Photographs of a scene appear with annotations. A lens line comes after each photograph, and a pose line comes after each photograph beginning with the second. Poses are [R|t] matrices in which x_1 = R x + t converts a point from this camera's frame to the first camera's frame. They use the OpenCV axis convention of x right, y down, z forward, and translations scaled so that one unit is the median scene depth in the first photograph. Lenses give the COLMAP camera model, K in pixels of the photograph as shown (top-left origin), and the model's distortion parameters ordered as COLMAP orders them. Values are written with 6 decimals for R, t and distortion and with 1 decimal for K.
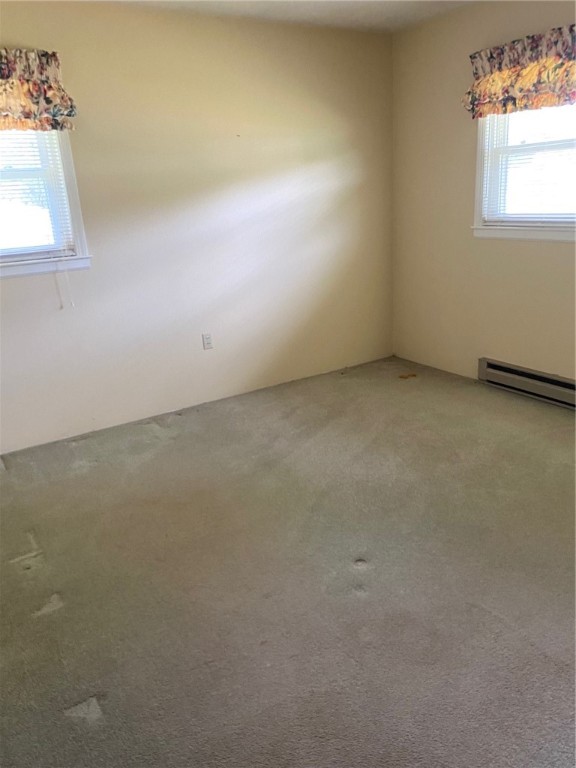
lens RADIAL K [[593.1, 0, 288.8], [0, 593.1, 388.2], [0, 0, 1]] dist [0.018695, -0.013080]
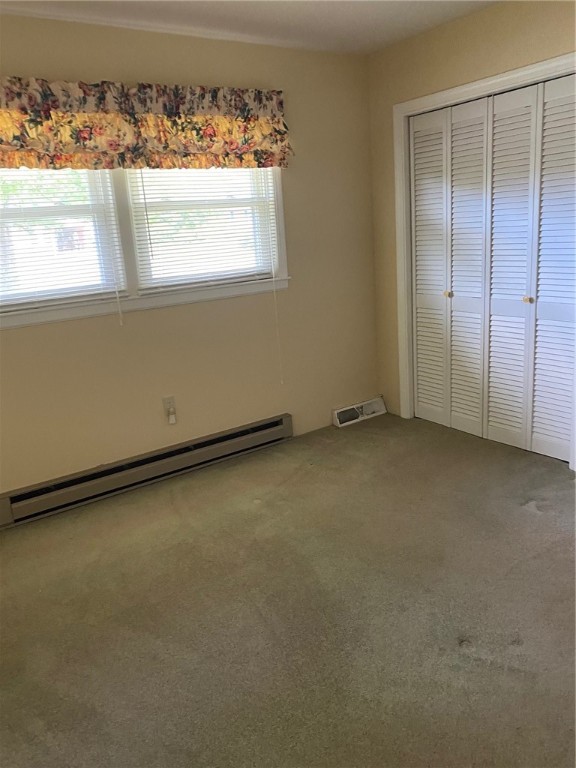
lens RADIAL K [[593.1, 0, 288.8], [0, 593.1, 388.2], [0, 0, 1]] dist [0.018695, -0.013080]
pose [[-0.086386, -0.191282, 0.977726, -0.479138], [0.382211, 0.899936, 0.209833, -0.234470], [-0.920028, 0.391825, -0.004632, 0.805955]]
